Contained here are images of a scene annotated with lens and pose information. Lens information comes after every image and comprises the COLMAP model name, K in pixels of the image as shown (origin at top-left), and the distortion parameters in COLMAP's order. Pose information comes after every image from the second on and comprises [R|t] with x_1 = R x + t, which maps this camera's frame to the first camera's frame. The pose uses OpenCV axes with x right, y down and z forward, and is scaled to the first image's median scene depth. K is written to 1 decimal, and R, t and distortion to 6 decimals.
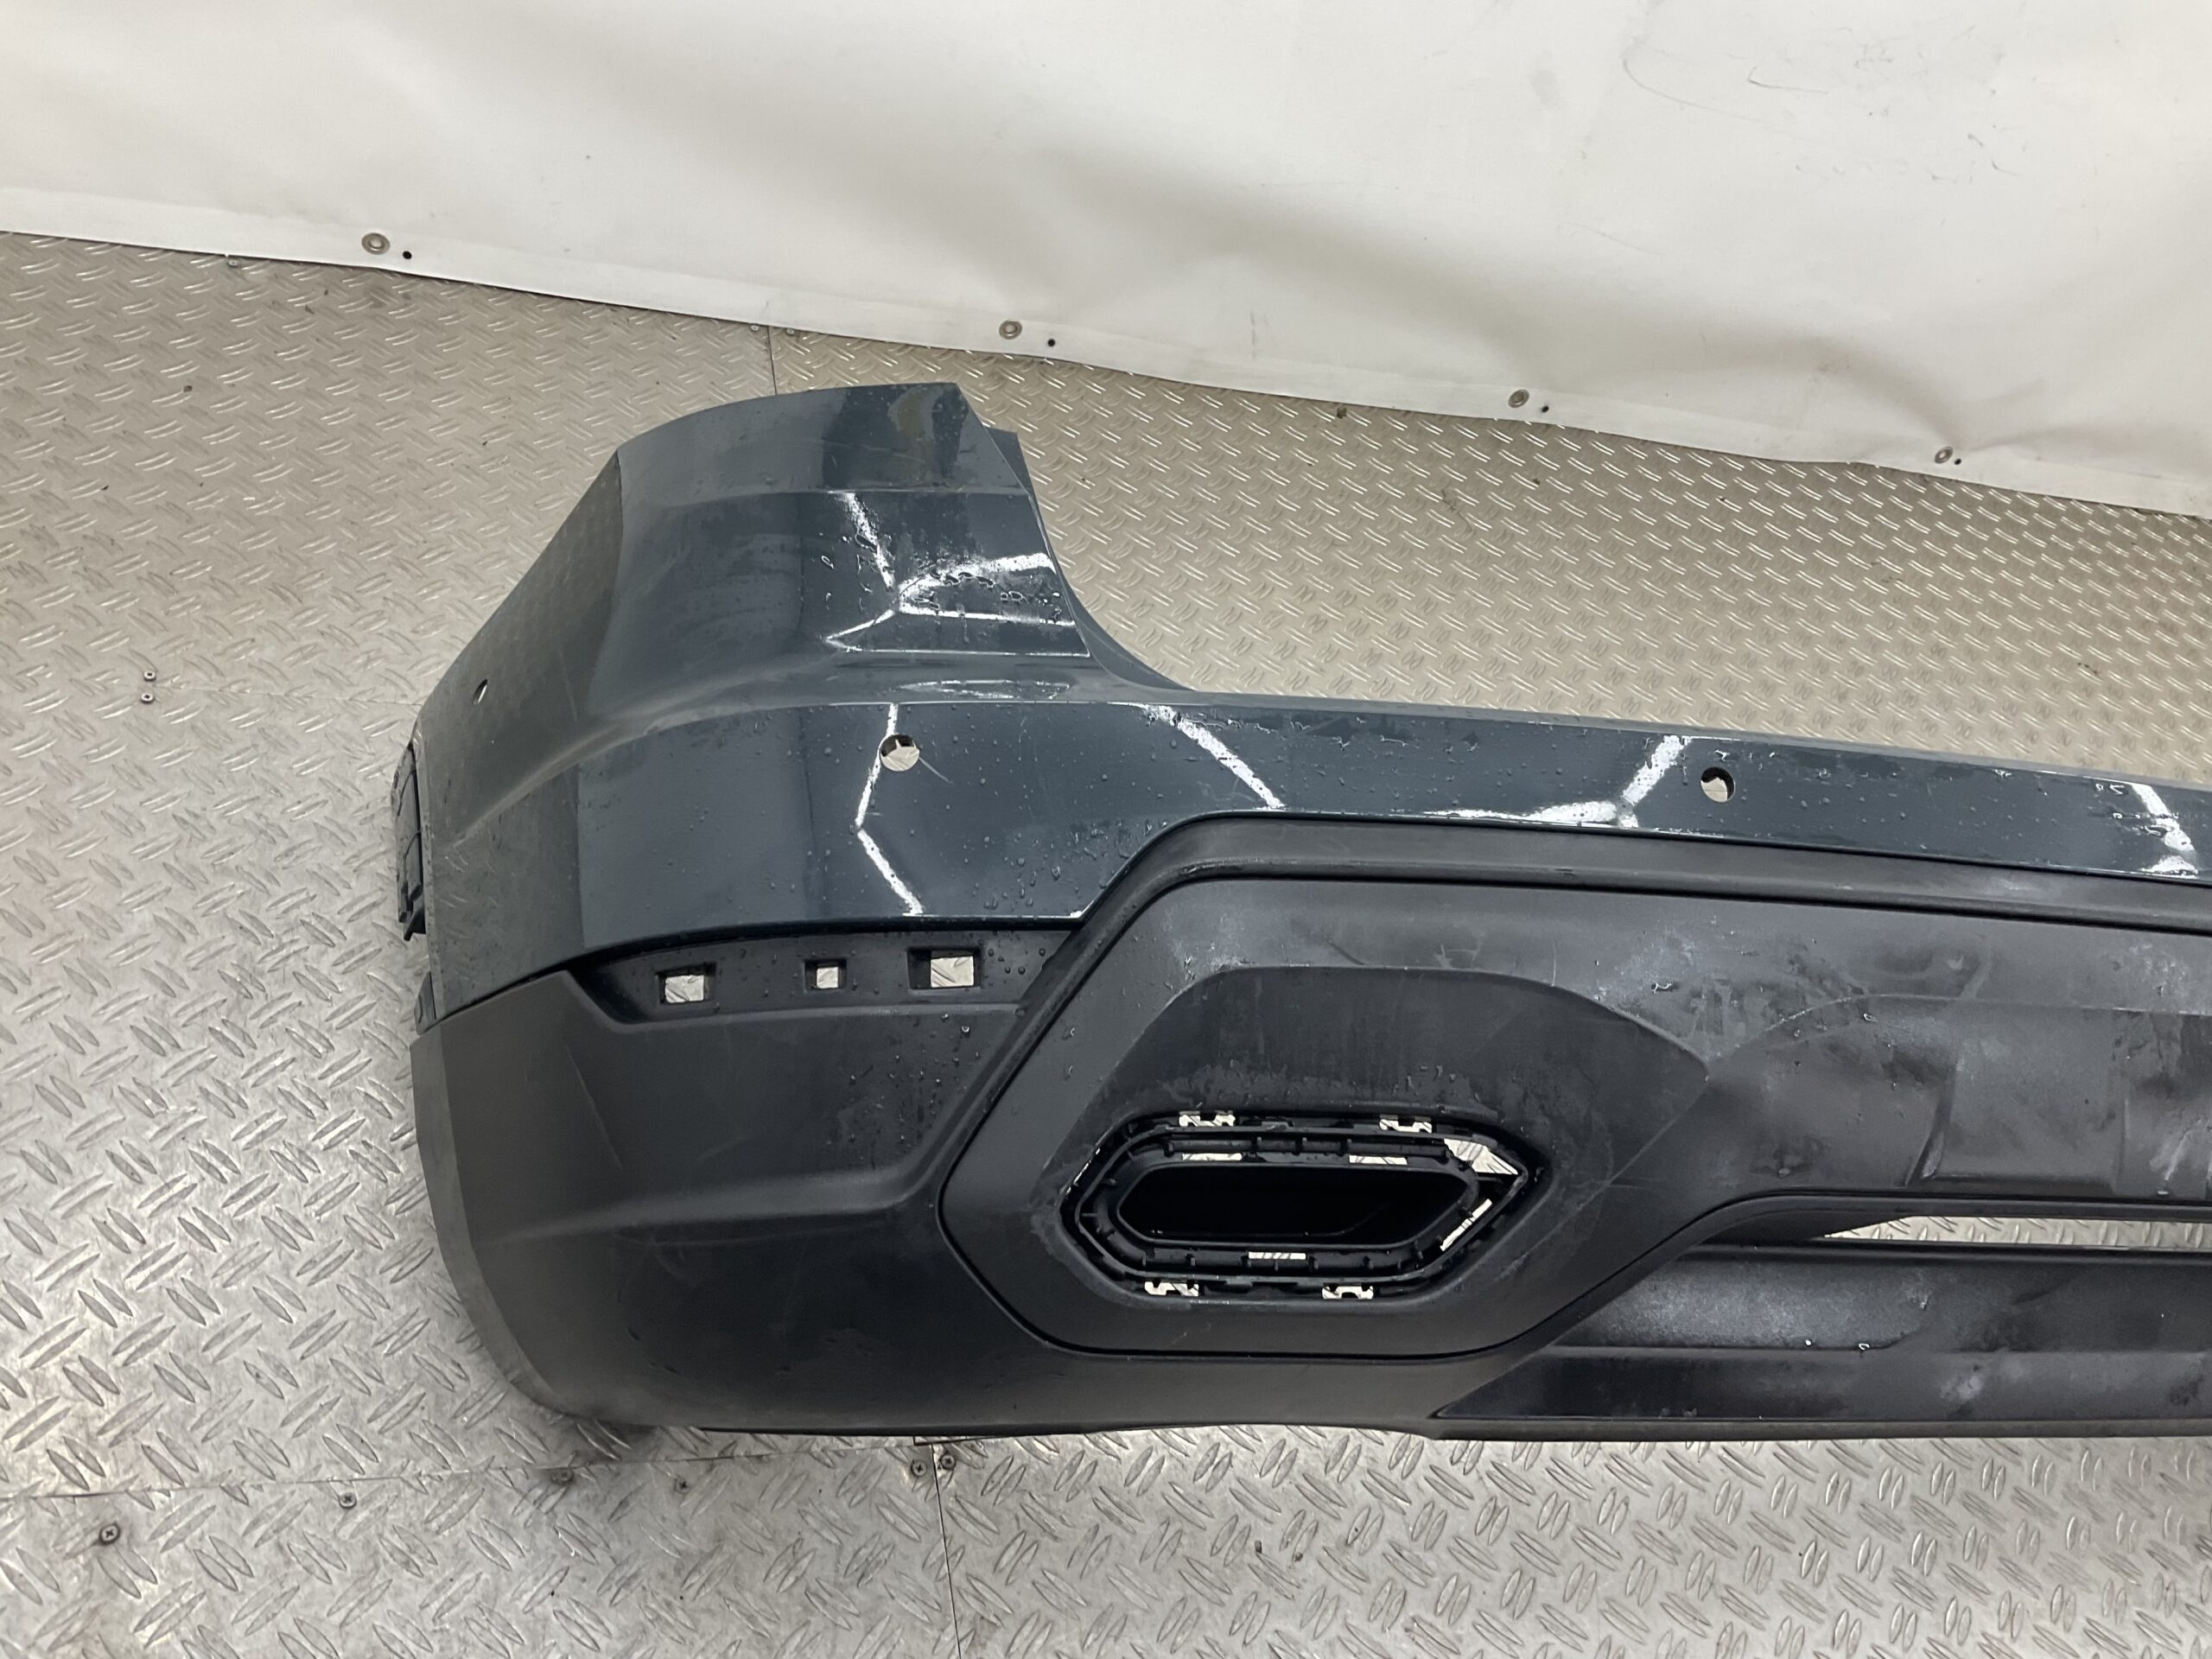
lens RADIAL K [[1864.6, 0, 1106.0], [0, 1864.6, 829.5], [0, 0, 1]] dist [0.063970, -0.103125]
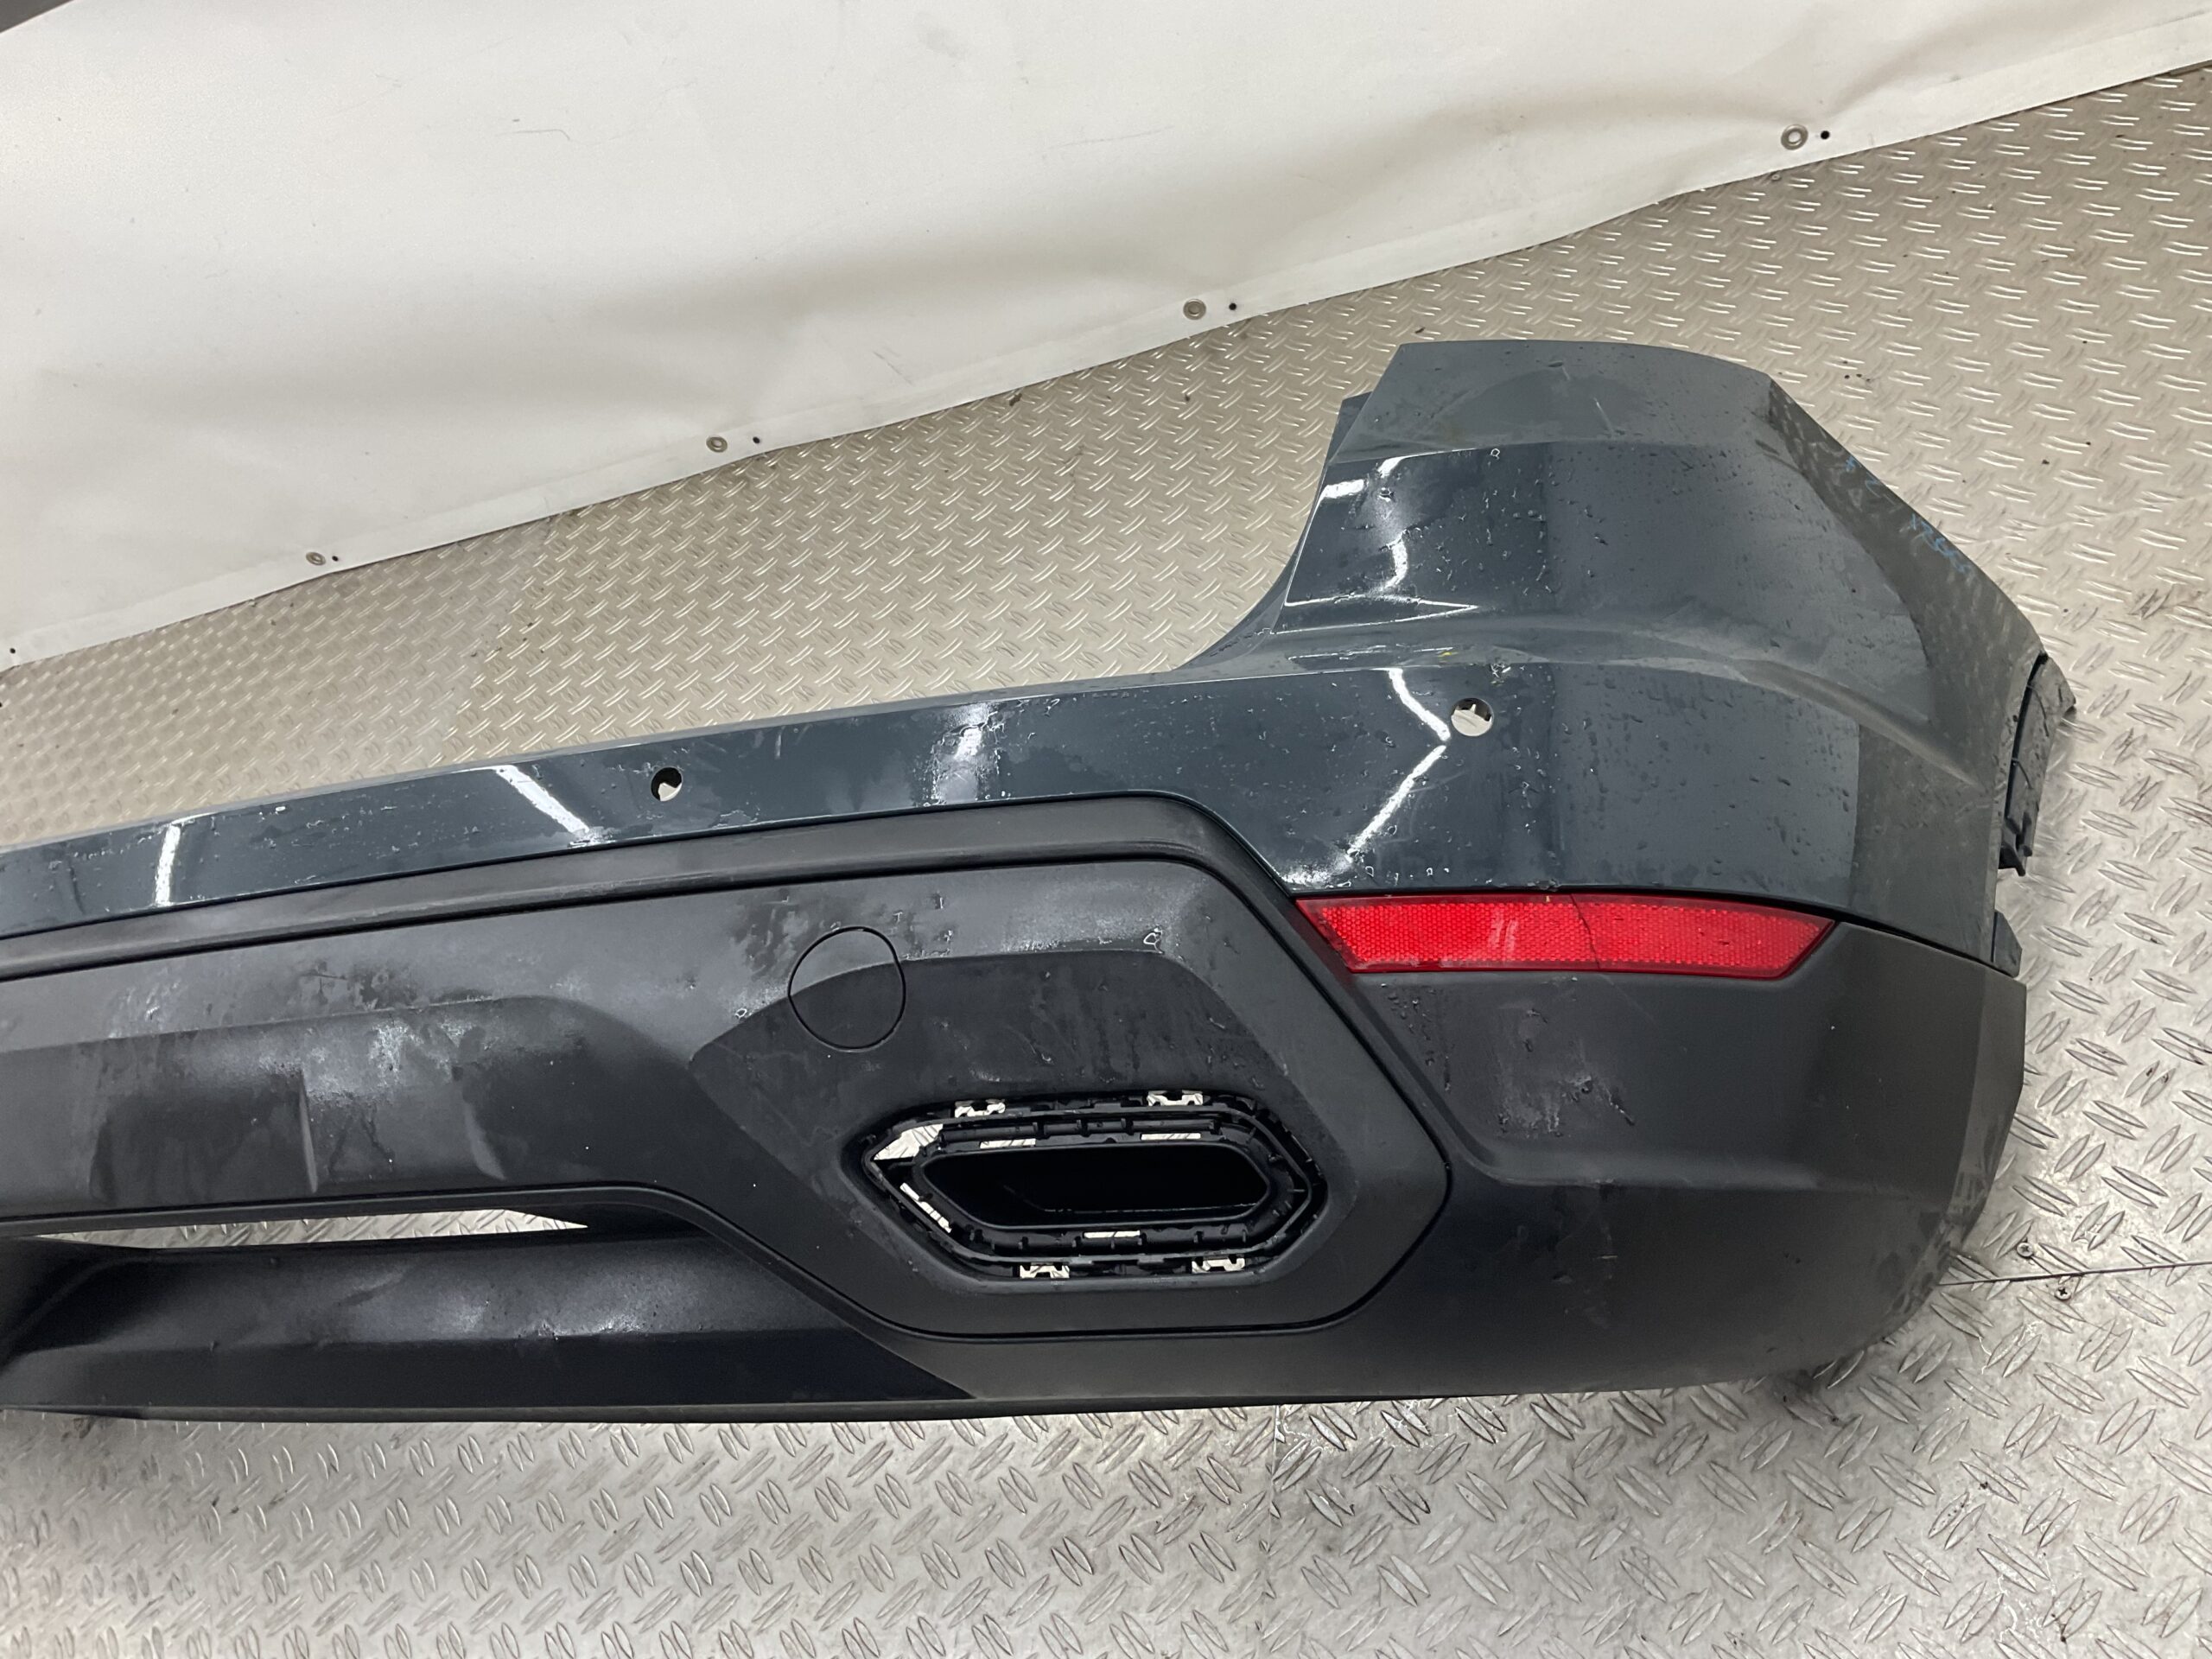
lens RADIAL K [[1872.1, 0, 1106.0], [0, 1872.1, 829.5], [0, 0, 1]] dist [0.073167, -0.112204]
pose [[0.747762, -0.194171, -0.634940, 0.777780], [0.205413, 0.977022, -0.056869, 0.072067], [0.631393, -0.087900, 0.770465, 0.239701]]
